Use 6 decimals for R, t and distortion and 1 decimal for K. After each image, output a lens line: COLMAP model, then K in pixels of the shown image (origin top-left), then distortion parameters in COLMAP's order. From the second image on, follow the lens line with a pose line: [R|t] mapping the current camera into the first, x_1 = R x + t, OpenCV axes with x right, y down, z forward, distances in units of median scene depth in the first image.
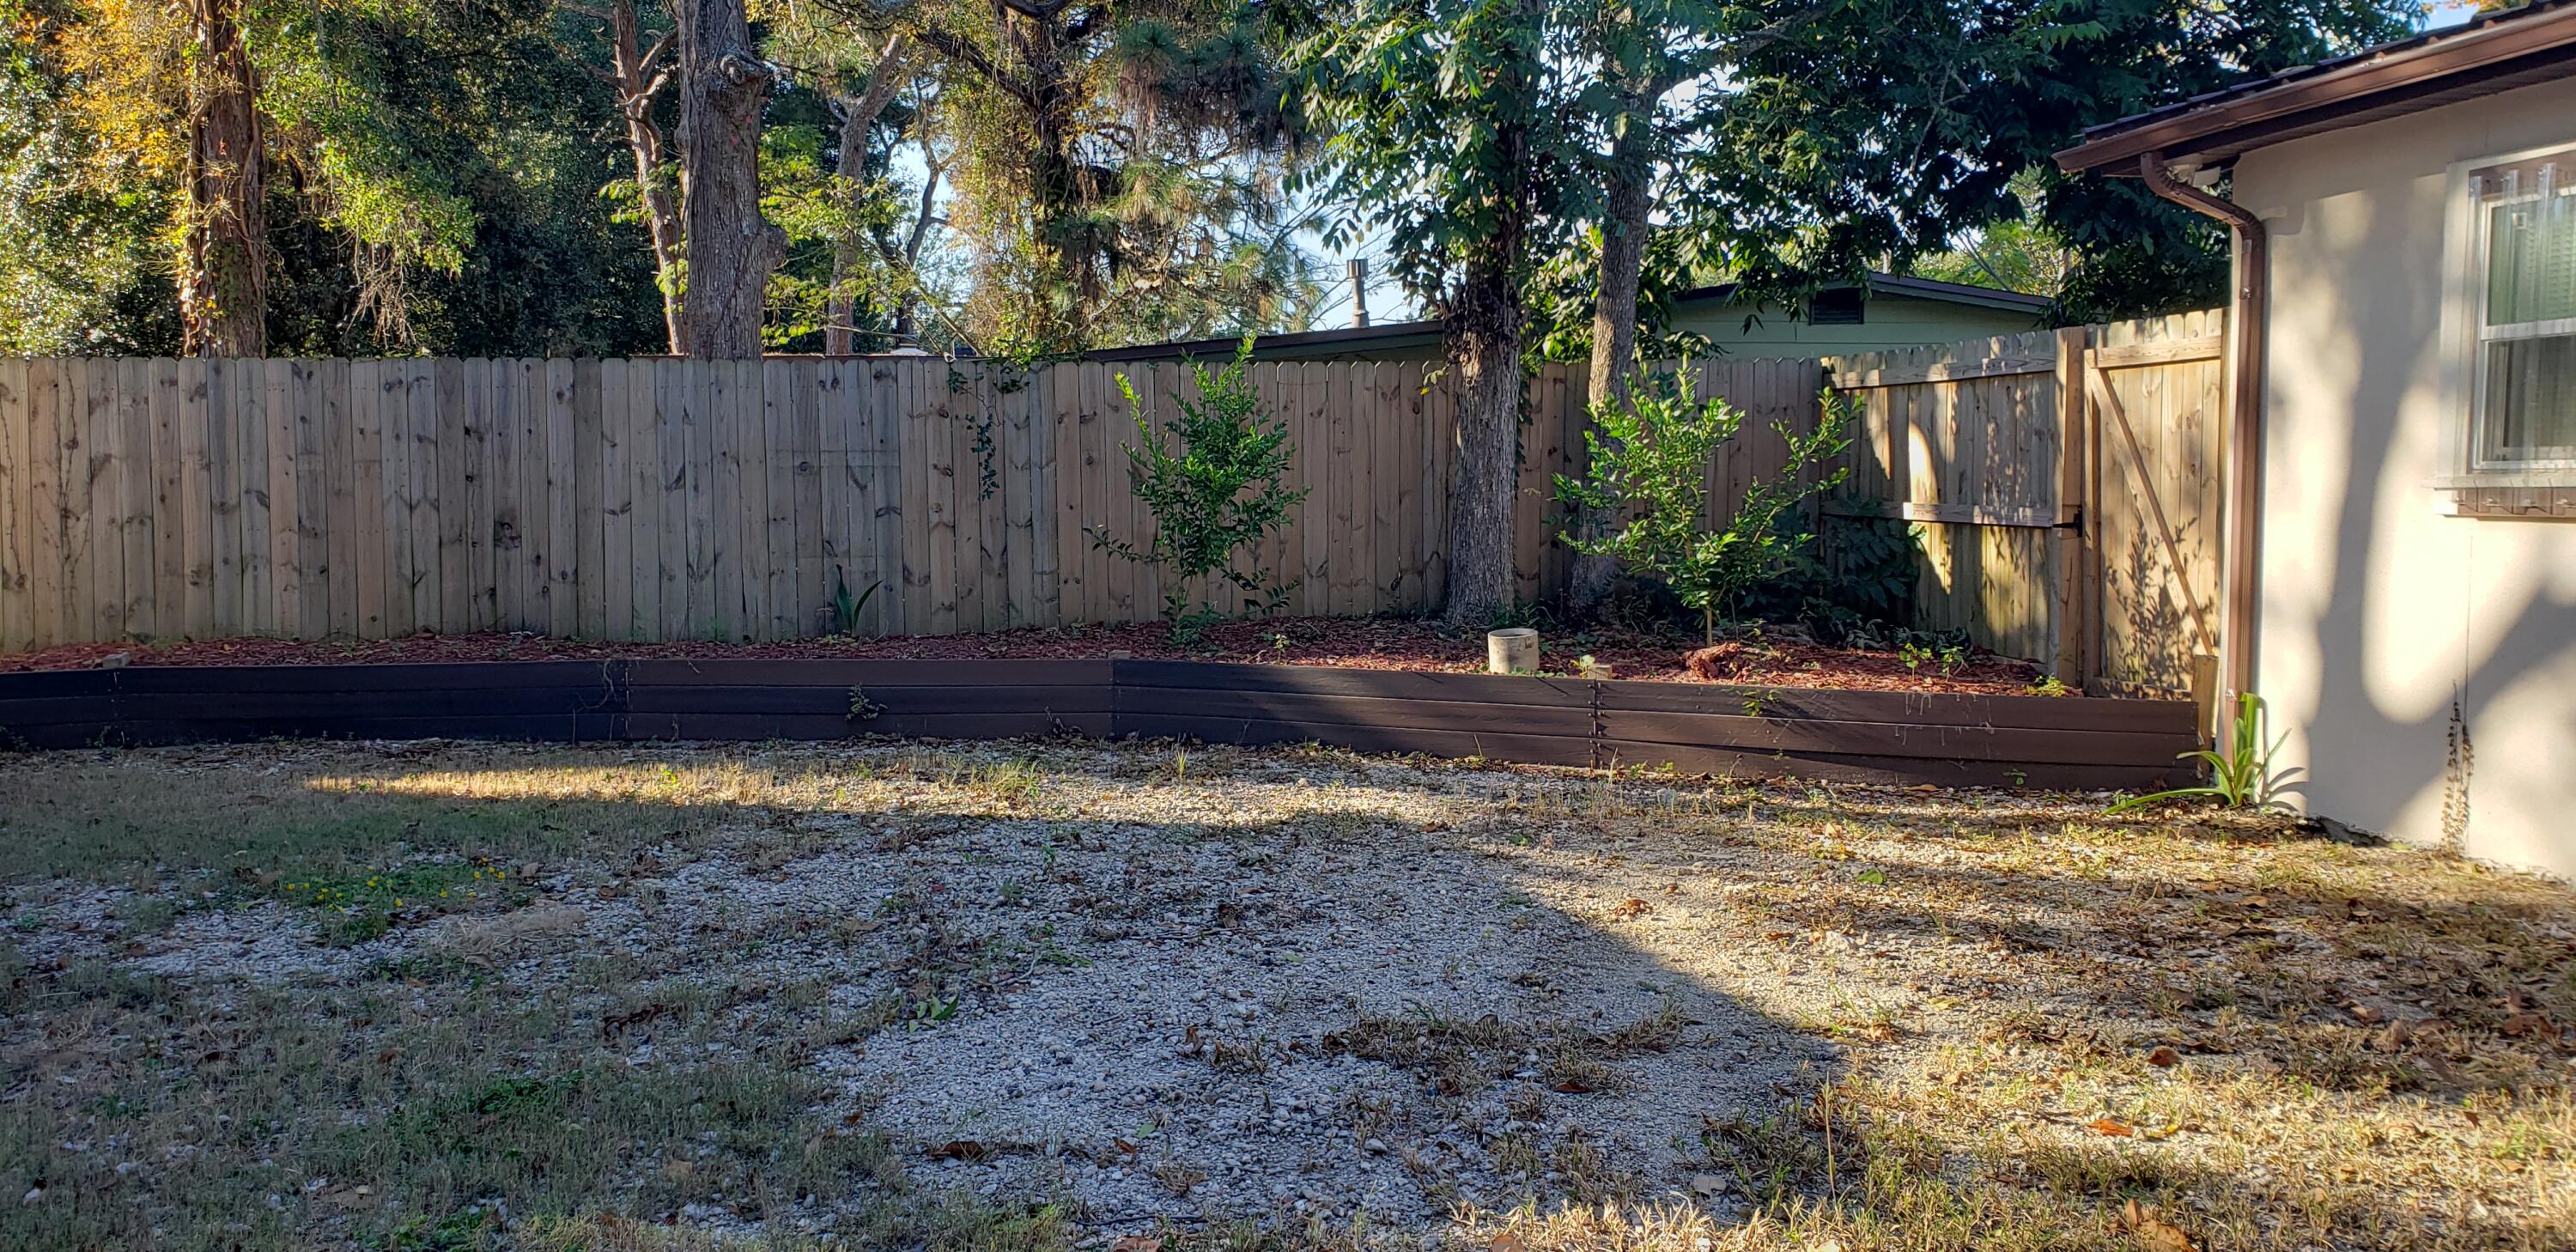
lens RADIAL K [[2033.7, 0, 1298.2], [0, 2033.7, 624.4], [0, 0, 1]] dist [0.052728, -0.050062]
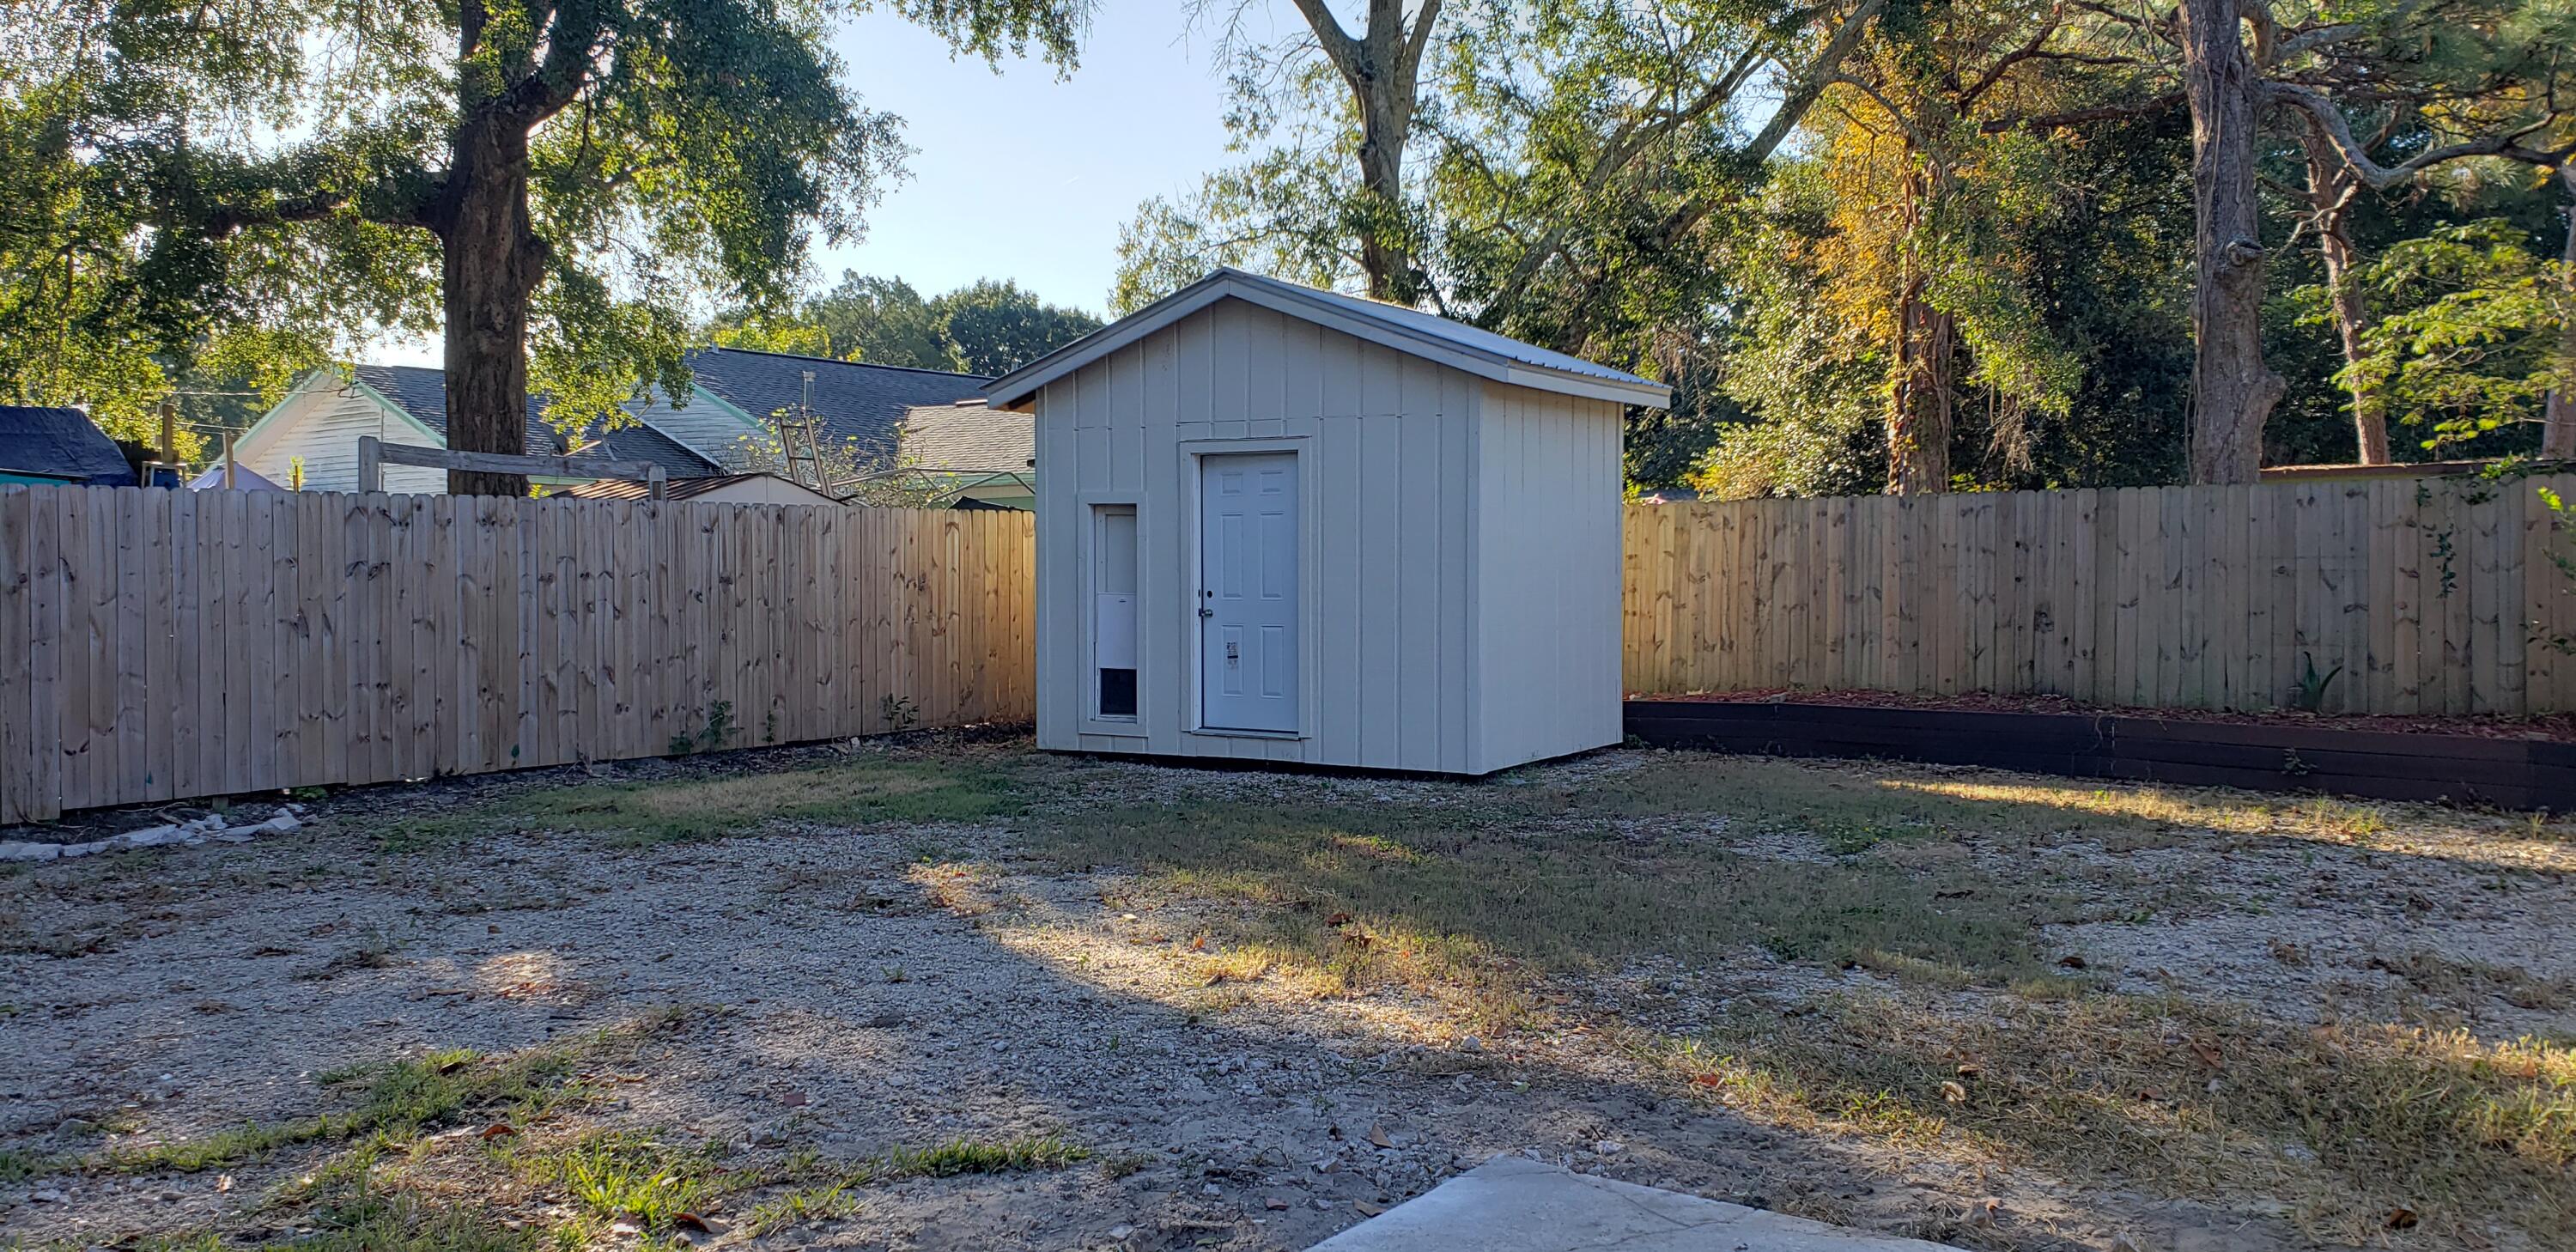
lens RADIAL K [[2033.7, 0, 1288.9], [0, 2033.7, 622.3], [0, 0, 1]] dist [0.052728, -0.050062]
pose [[0.689241, 0.019904, -0.724259, 0.235408], [-0.055266, 0.998155, -0.025163, 0.017112], [0.722421, 0.057371, 0.689069, -0.265807]]
